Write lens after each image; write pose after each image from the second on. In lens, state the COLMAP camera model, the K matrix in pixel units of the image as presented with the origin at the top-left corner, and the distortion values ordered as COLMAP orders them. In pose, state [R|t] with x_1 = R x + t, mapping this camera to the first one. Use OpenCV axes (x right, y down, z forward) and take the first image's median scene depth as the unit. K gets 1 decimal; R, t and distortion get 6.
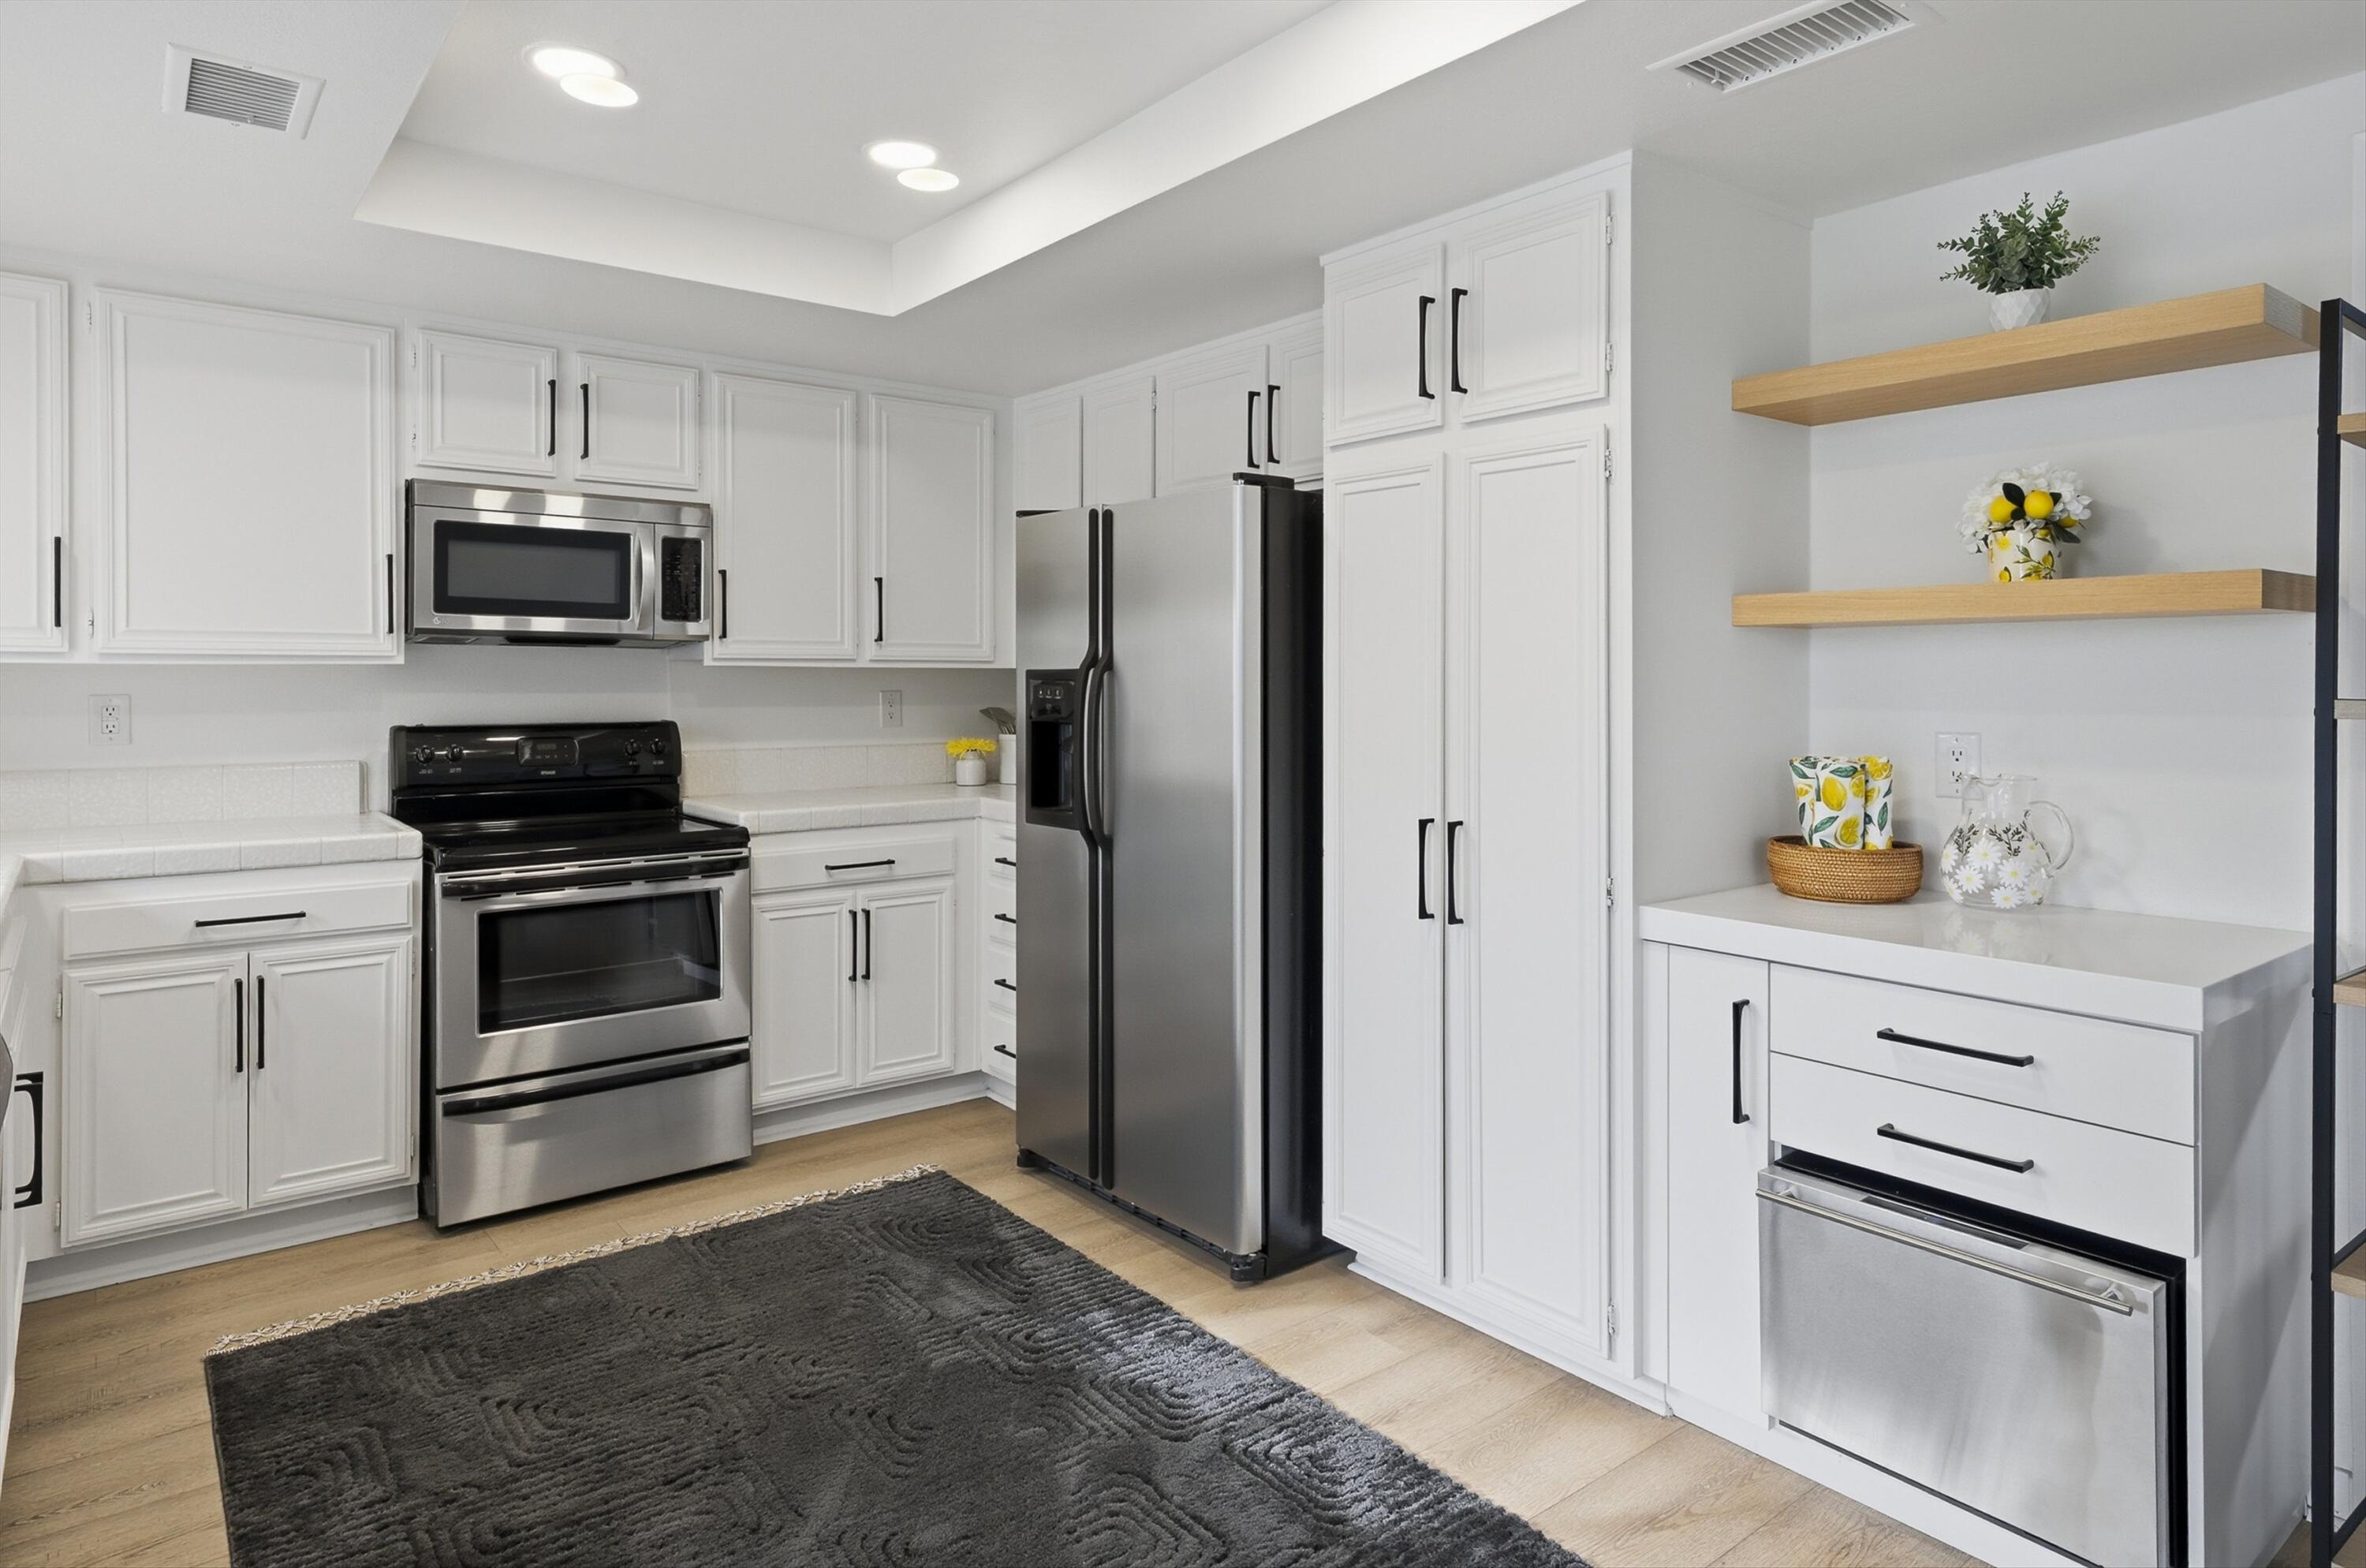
lens RADIAL K [[1407.5, 0, 1114.9], [0, 1407.5, 677.3], [0, 0, 1]] dist [0.016943, -0.000720]
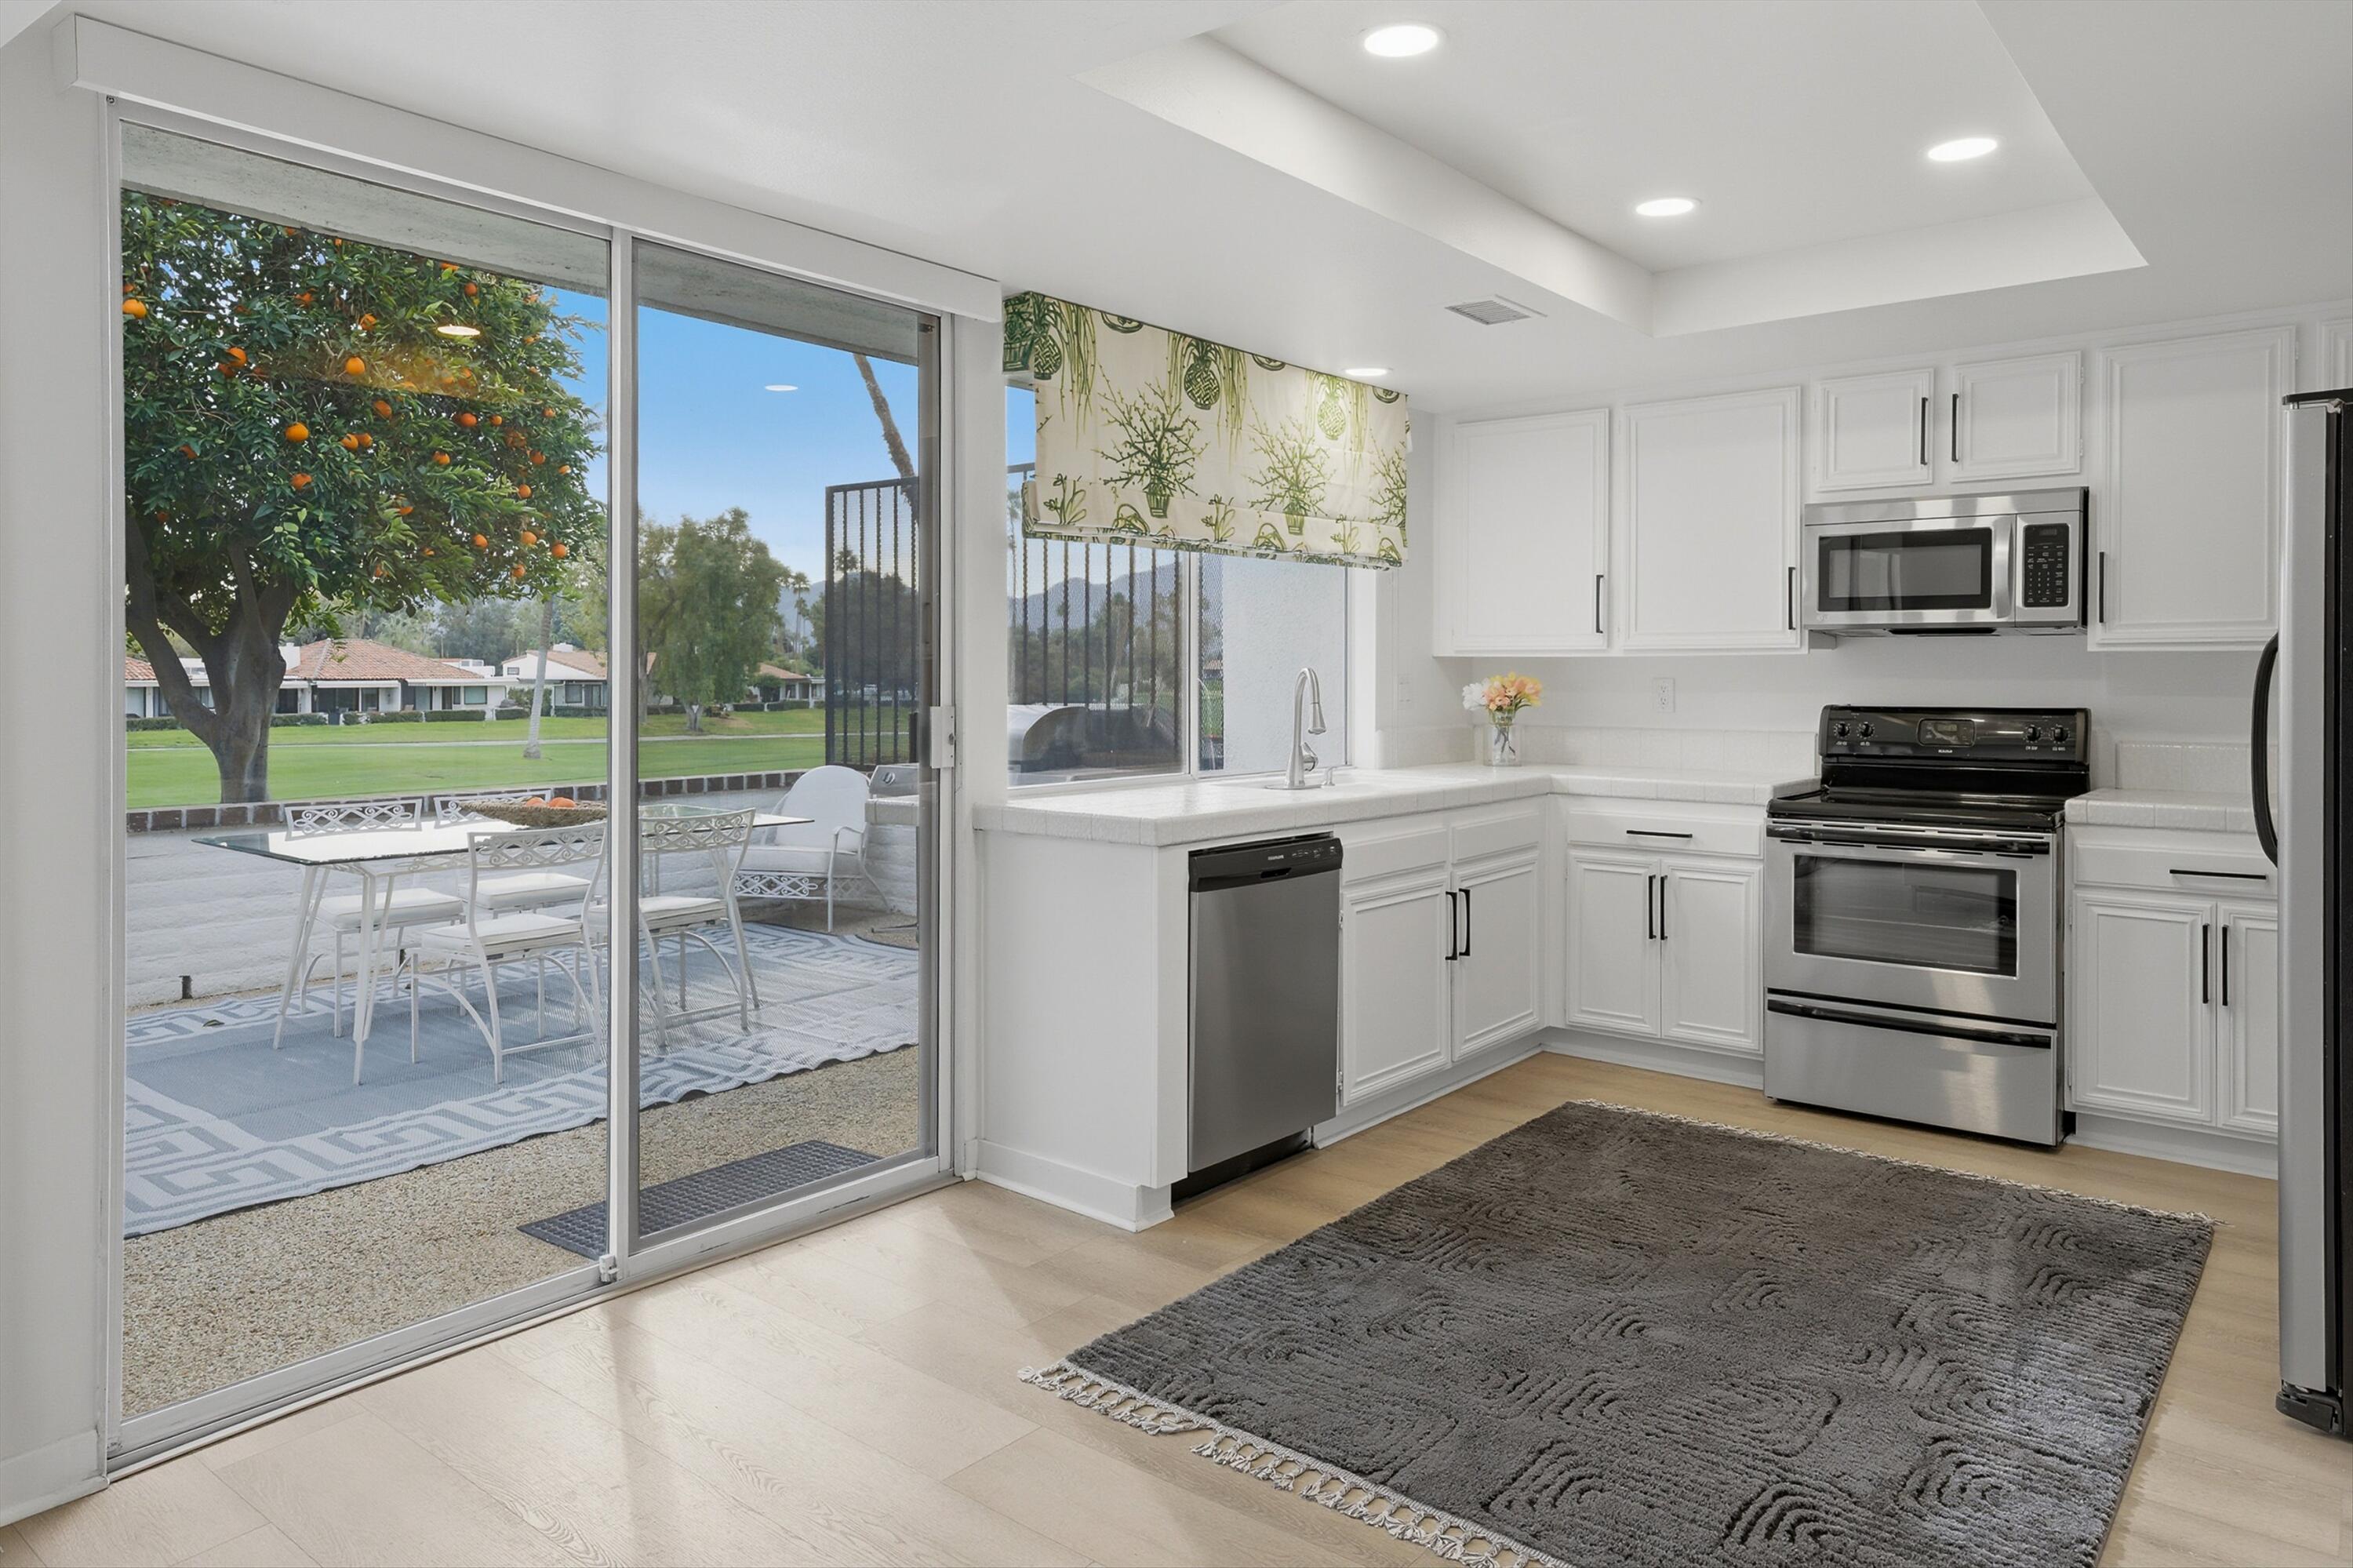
lens RADIAL K [[1399.7, 0, 1108.7], [0, 1399.7, 677.9], [0, 0, 1]] dist [0.016943, -0.000720]
pose [[0.204602, 0.001535, -0.978844, 0.582125], [-0.002887, 0.999995, 0.000964, 0.011981], [0.978841, 0.002628, 0.204605, 0.148650]]
